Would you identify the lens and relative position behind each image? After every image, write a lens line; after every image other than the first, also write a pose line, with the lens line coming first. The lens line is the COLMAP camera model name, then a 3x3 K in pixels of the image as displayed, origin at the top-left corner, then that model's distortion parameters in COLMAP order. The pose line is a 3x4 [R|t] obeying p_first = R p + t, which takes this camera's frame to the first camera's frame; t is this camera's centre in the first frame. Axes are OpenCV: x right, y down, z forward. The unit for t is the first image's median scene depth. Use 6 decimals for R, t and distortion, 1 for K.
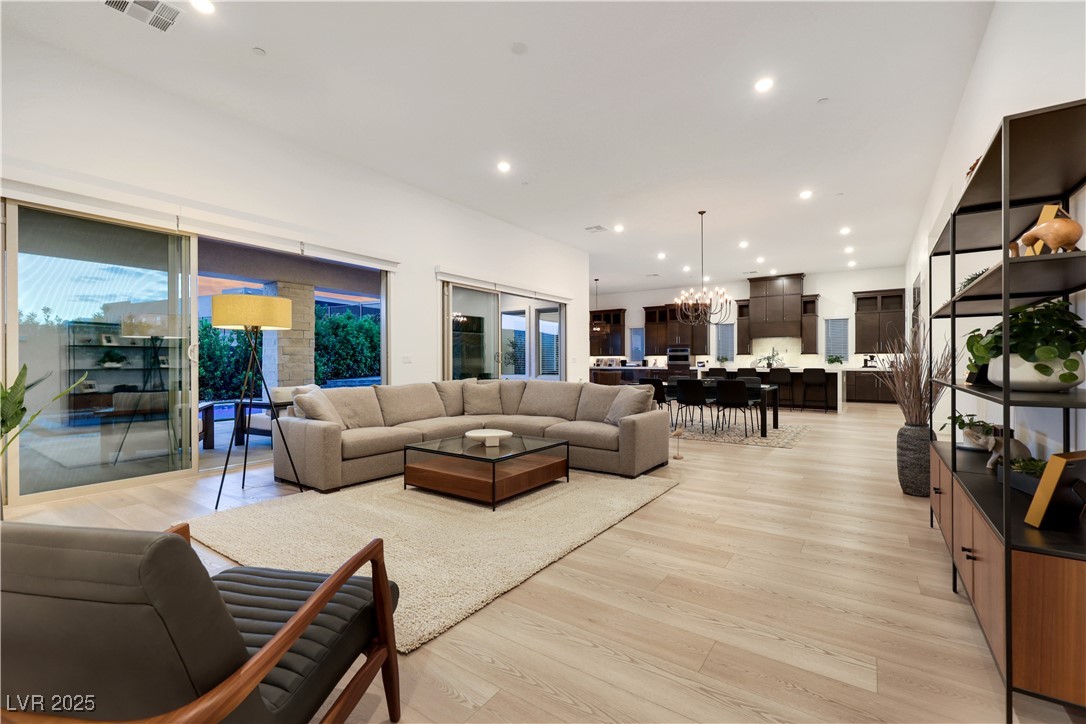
lens RADIAL K [[454.7, 0, 543.7], [0, 454.7, 359.0], [0, 0, 1]] dist [-0.001421, -0.000791]
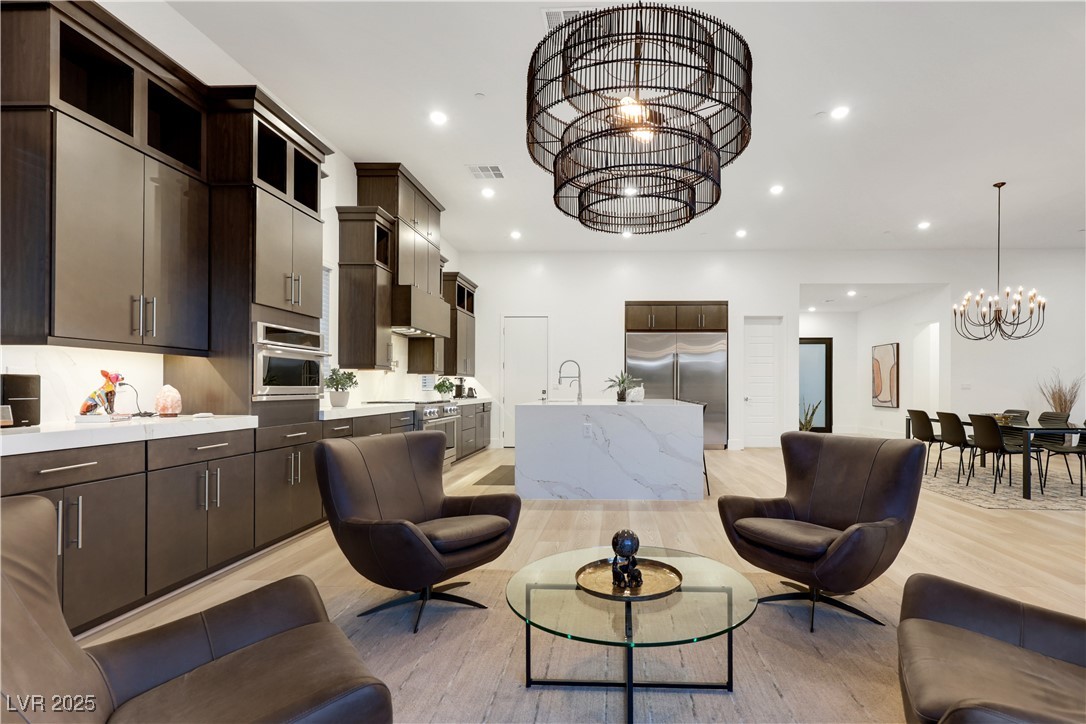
lens RADIAL K [[509.7, 0, 613.1], [0, 509.7, 381.6], [0, 0, 1]] dist [-0.009730, 0.001883]
pose [[-0.573445, 0.009298, 0.819191, 0.007847], [-0.006781, 0.999847, -0.016096, 0.005706], [-0.819216, -0.014785, -0.573295, 1.072337]]
